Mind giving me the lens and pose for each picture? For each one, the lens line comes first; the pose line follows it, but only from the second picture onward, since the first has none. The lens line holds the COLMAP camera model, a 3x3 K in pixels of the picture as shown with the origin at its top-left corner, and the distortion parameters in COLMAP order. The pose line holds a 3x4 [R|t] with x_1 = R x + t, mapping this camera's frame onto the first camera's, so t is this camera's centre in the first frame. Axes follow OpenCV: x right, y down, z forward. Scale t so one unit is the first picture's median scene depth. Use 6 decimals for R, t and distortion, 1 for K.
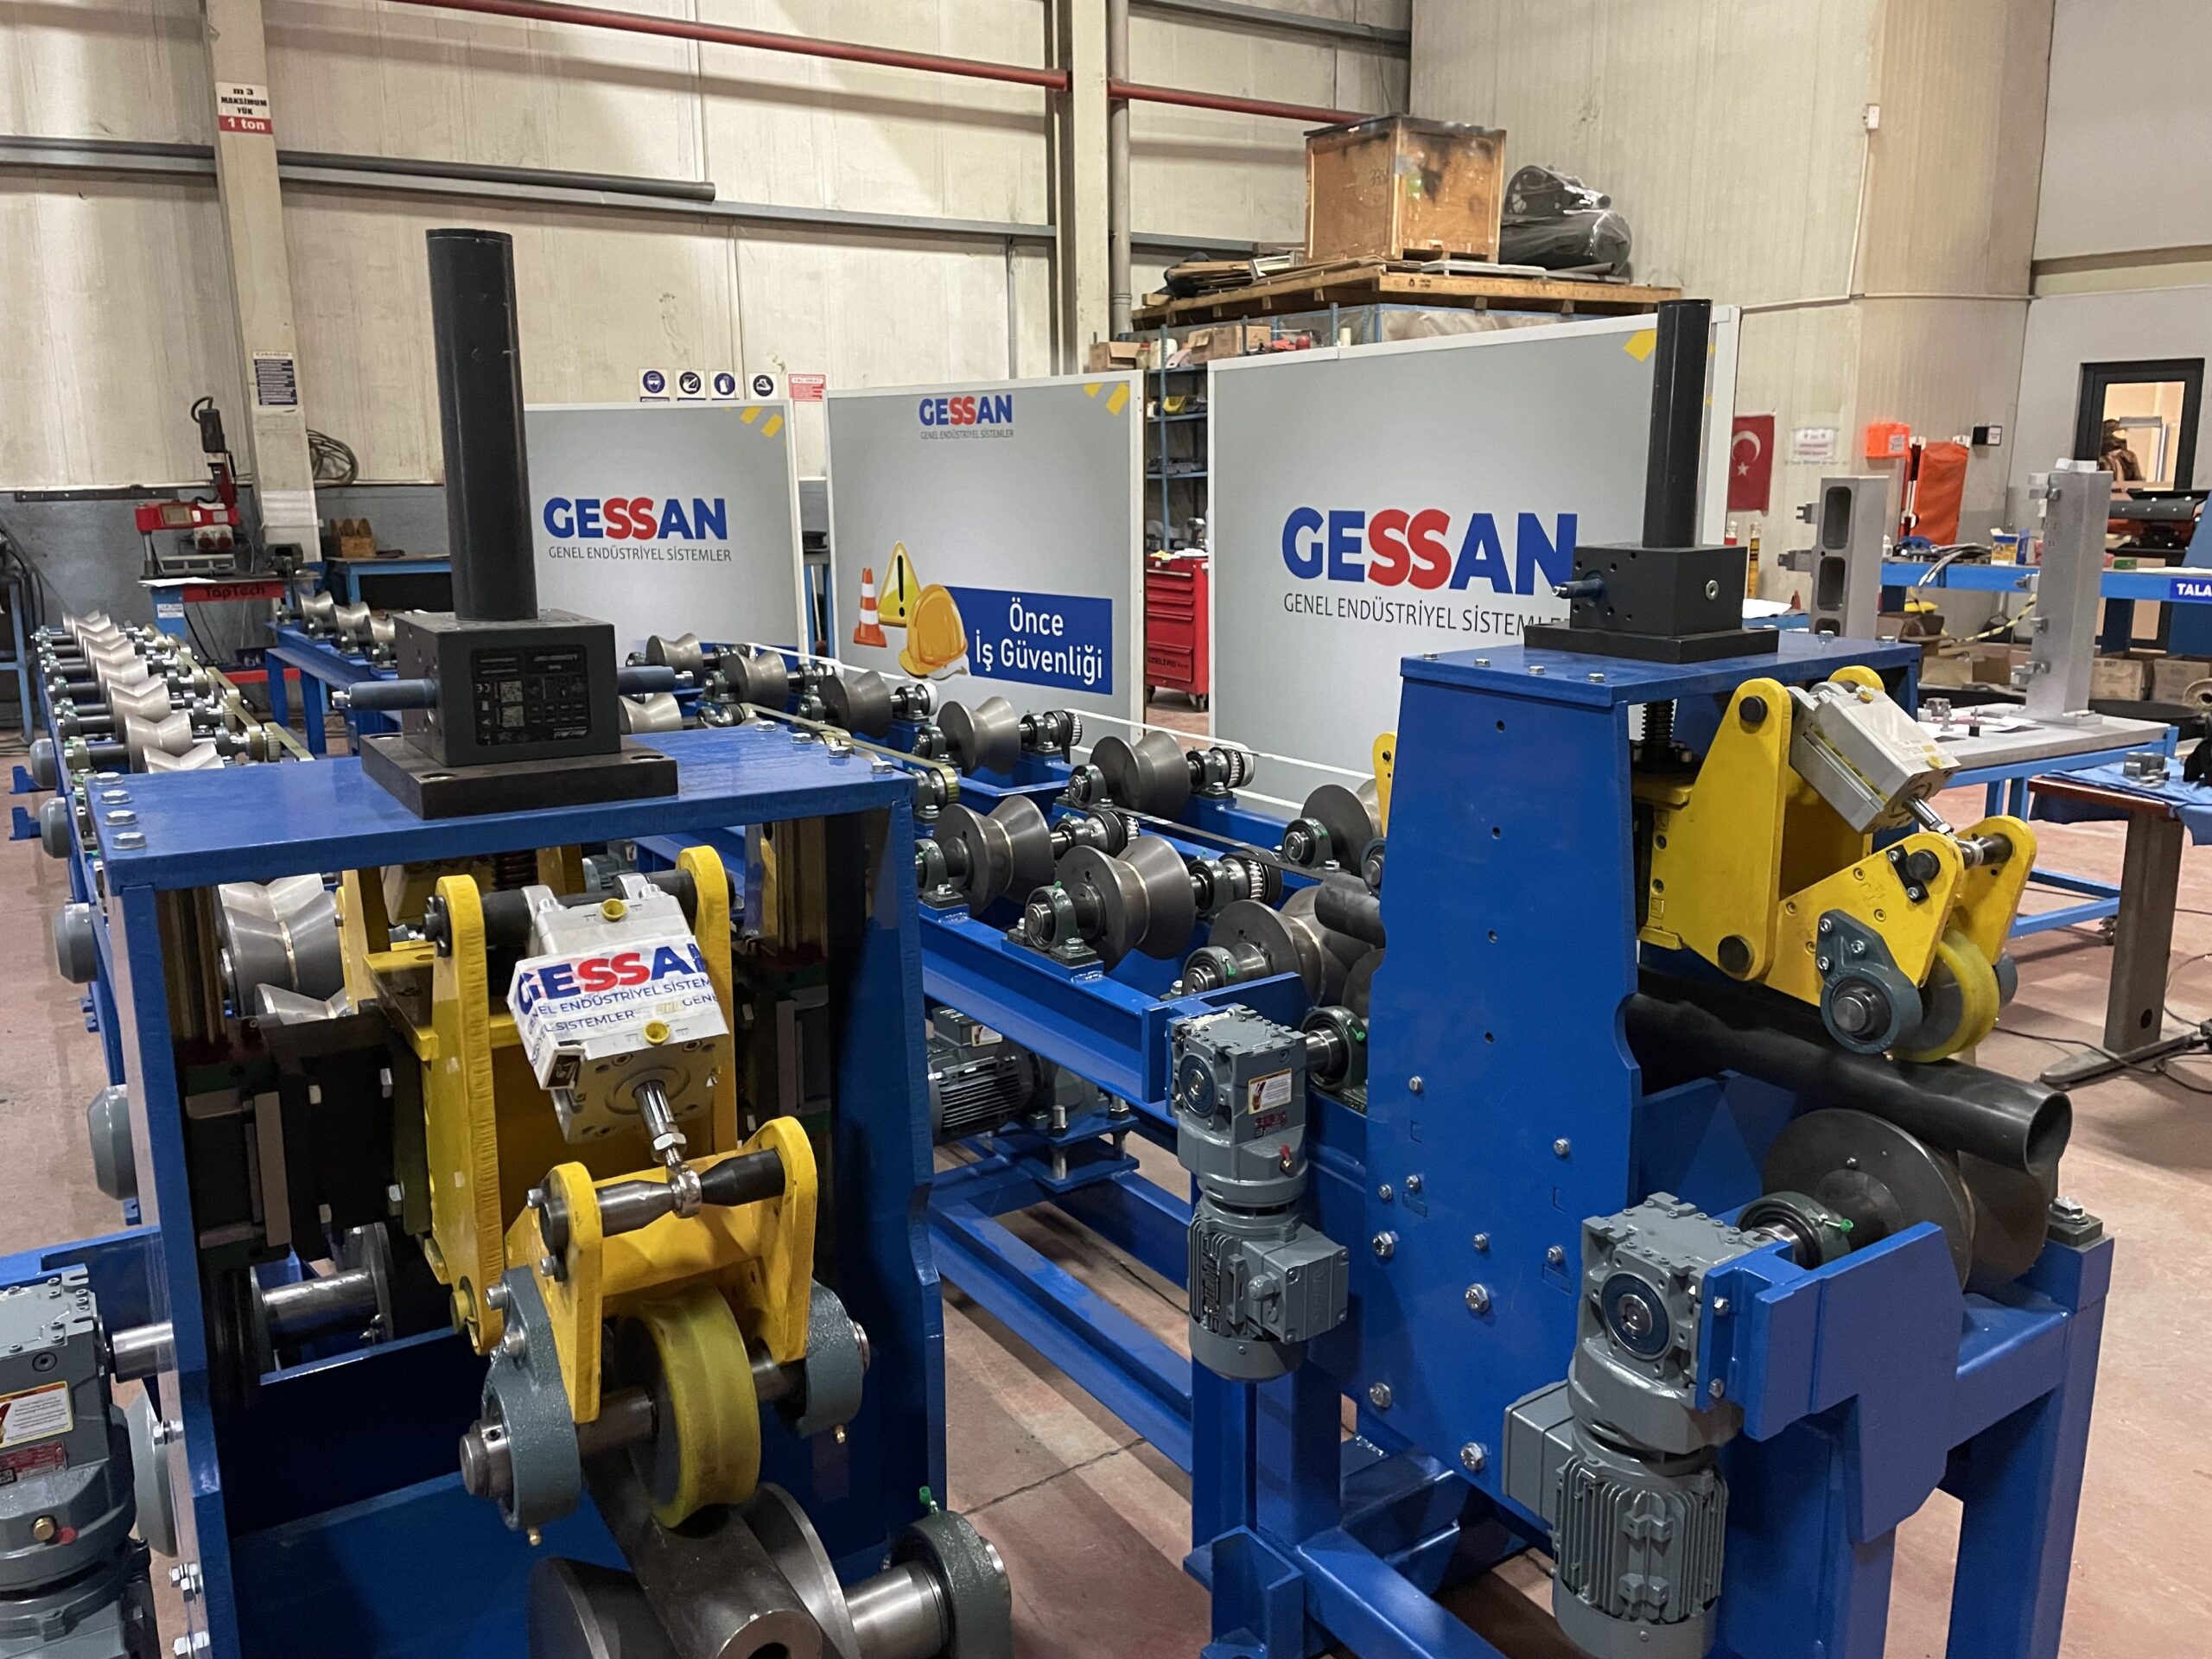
lens RADIAL K [[1670.7, 0, 1105.1], [0, 1670.7, 816.7], [0, 0, 1]] dist [0.092461, -0.124437]
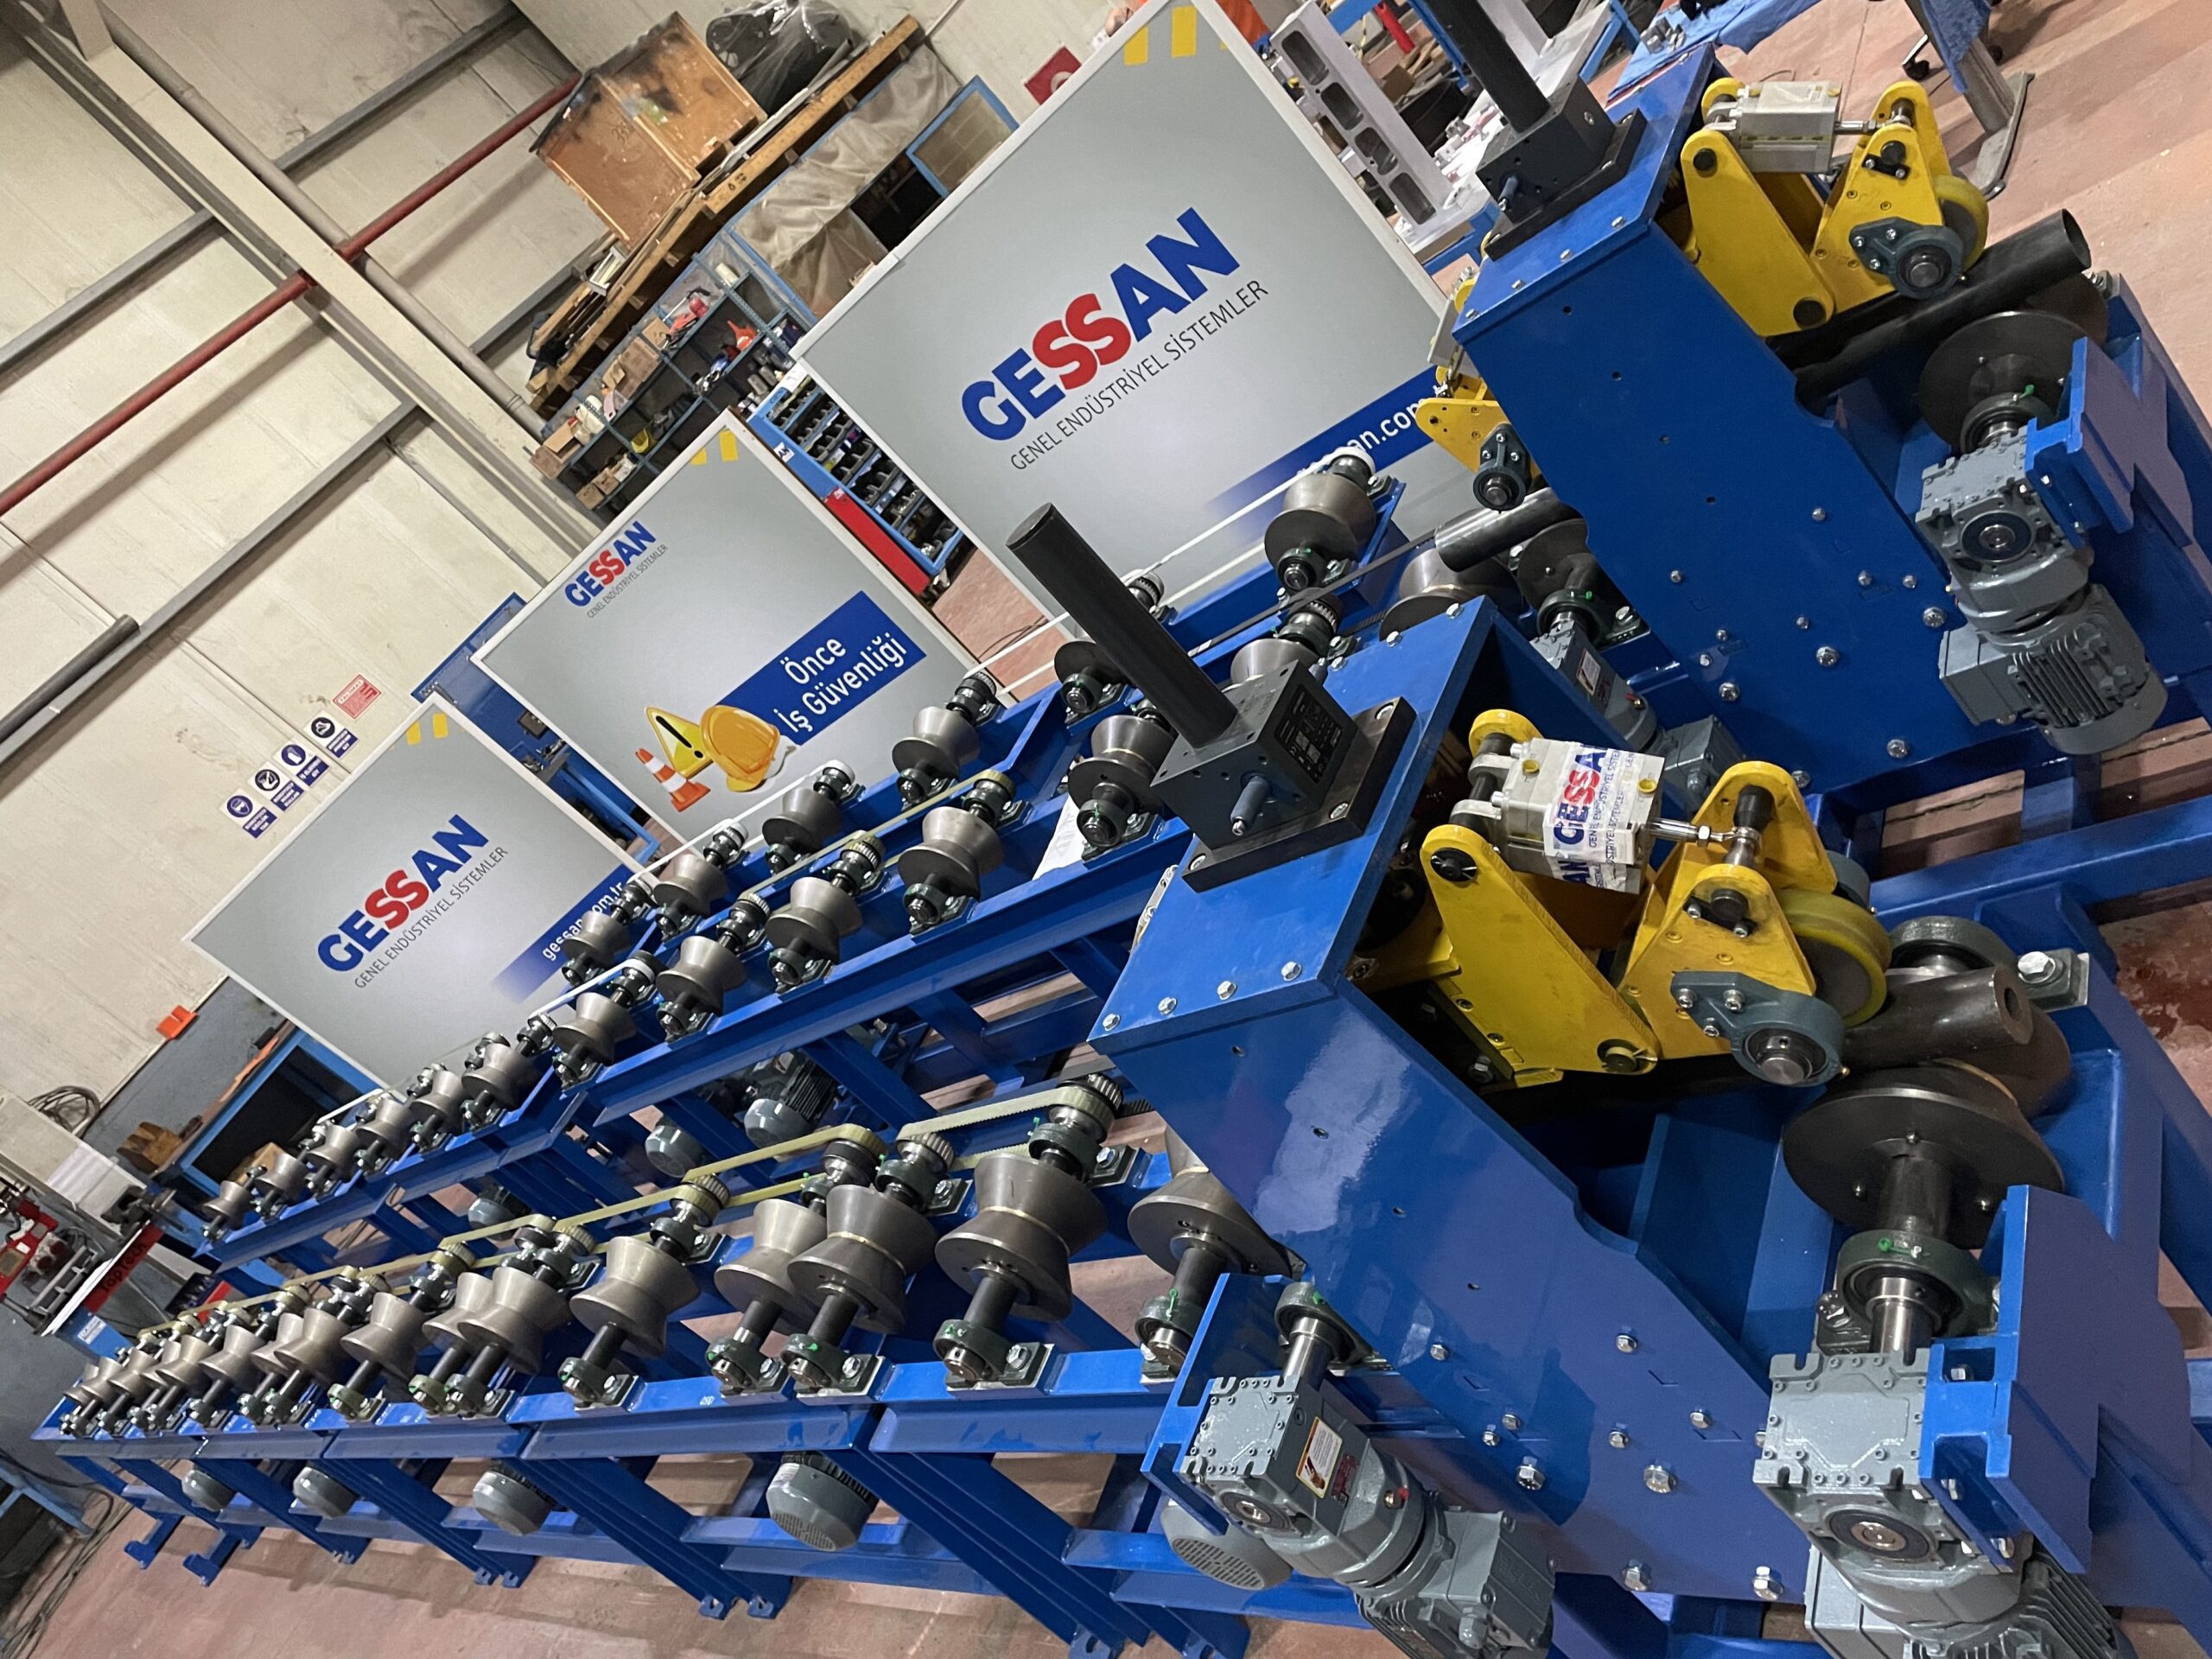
lens RADIAL K [[1666.5, 0, 1103.8], [0, 1666.5, 820.6], [0, 0, 1]] dist [0.089315, -0.116245]
pose [[0.677533, -0.725959, 0.118032, -0.112146], [0.714567, 0.687733, 0.128127, -0.053022], [-0.174190, -0.002469, 0.984709, -0.047471]]
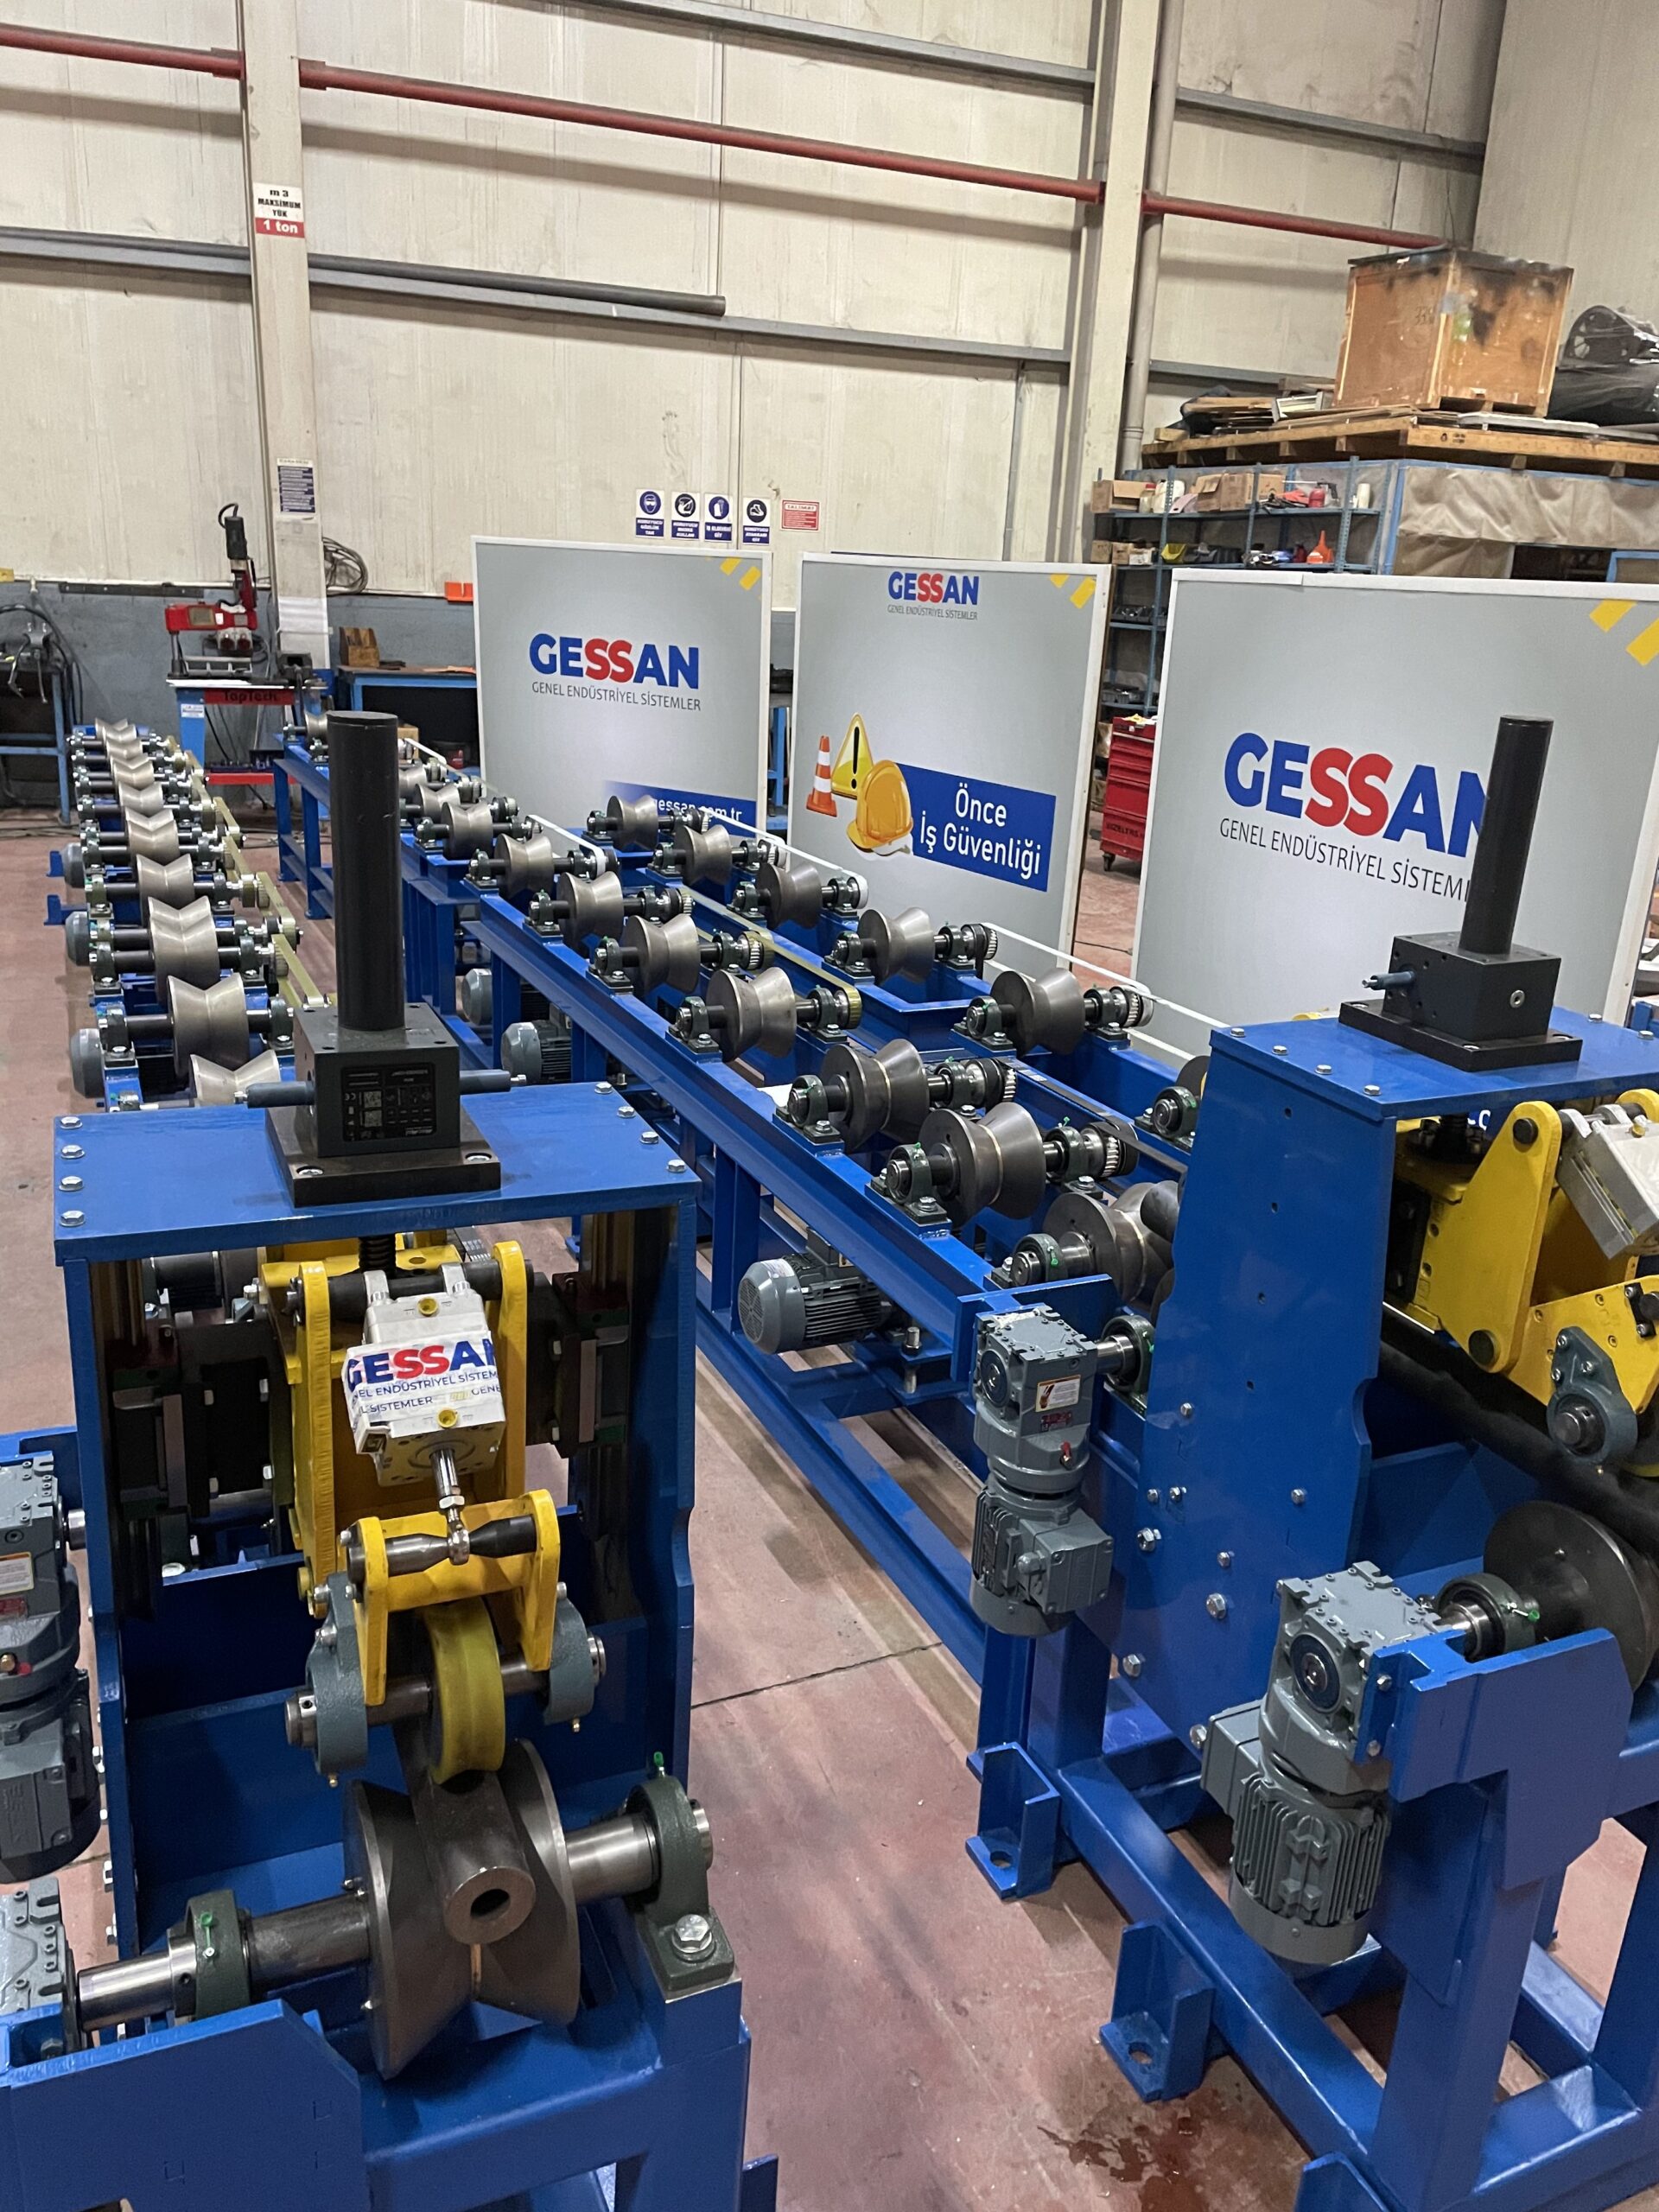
lens RADIAL K [[1666.5, 0, 828.5], [0, 1666.5, 1136.4], [0, 0, 1]] dist [0.089315, -0.116245]
pose [[0.985281, 0.105850, -0.134225, 0.024157], [-0.089147, 0.988159, 0.124878, -0.038871], [0.145854, -0.111075, 0.983051, -0.026577]]
